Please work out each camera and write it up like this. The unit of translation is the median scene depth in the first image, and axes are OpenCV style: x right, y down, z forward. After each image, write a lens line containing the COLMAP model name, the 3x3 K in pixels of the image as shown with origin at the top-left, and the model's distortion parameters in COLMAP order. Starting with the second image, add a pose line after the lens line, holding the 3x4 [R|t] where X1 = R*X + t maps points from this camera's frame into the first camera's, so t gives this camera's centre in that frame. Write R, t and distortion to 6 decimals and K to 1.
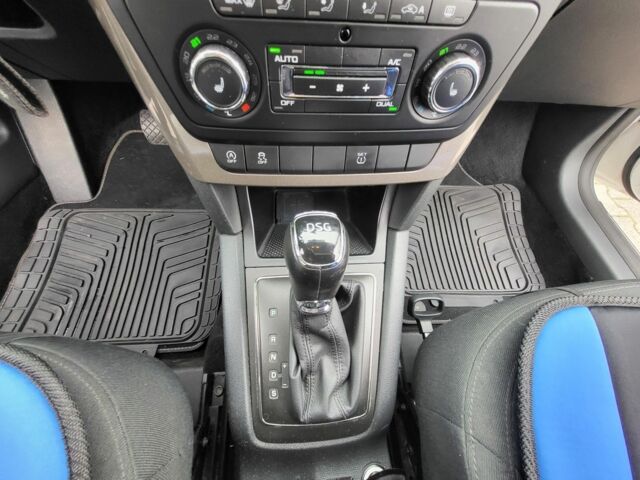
lens RADIAL K [[252.1, 0, 315.1], [0, 252.1, 241.5], [0, 0, 1]] dist [-0.000339, -0.000320]
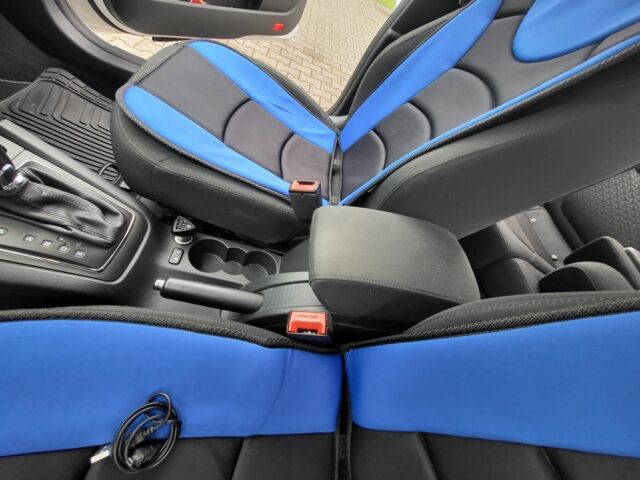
lens RADIAL K [[252.1, 0, 315.1], [0, 252.1, 241.5], [0, 0, 1]] dist [-0.000339, -0.000320]
pose [[0.140597, -0.829743, 0.540148, -0.263148], [0.612932, 0.501395, 0.610670, 0.202567], [-0.777526, 0.245216, 0.579071, -0.318982]]
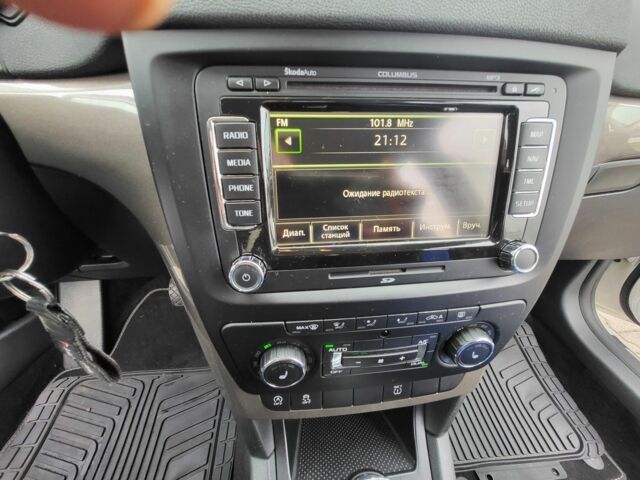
lens RADIAL K [[252.1, 0, 315.1], [0, 252.1, 241.5], [0, 0, 1]] dist [-0.000339, -0.000320]
pose [[0.998610, -0.051277, 0.012197, -0.052473], [0.051820, 0.912863, -0.404964, -0.174221], [0.009631, 0.405033, 0.914251, -0.085086]]
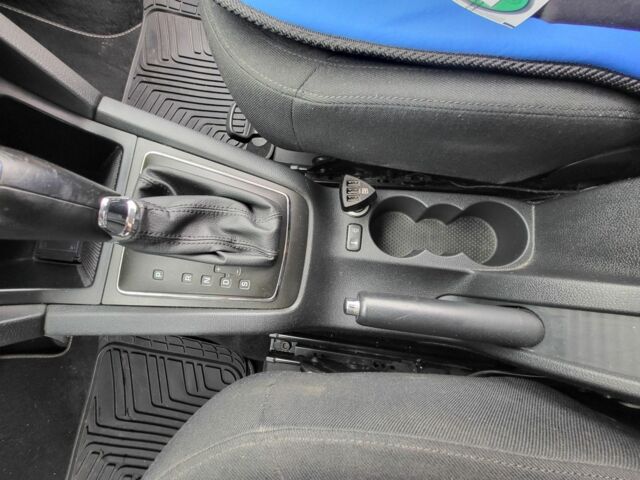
lens RADIAL K [[252.1, 0, 315.1], [0, 252.1, 241.5], [0, 0, 1]] dist [-0.000339, -0.000320]
pose [[0.169237, -0.983882, 0.057744, -0.006191], [0.920622, 0.178730, 0.347147, 0.191794], [-0.351872, -0.005590, 0.936031, 0.008693]]
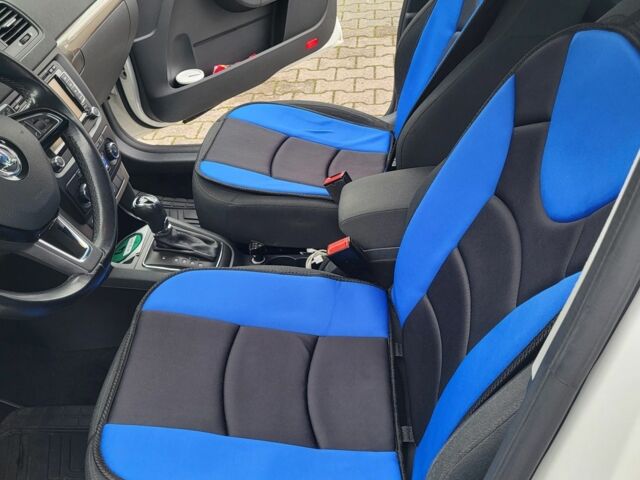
lens RADIAL K [[650.5, 0, 320.0], [0, 650.5, 240.0], [0, 0, 1]] dist [0.001952, 0.018785]
pose [[0.137575, -0.668811, 0.730592, -1.512139], [0.899250, 0.393560, 0.190945, 0.149220], [-0.415238, 0.630715, 0.655573, -1.218982]]
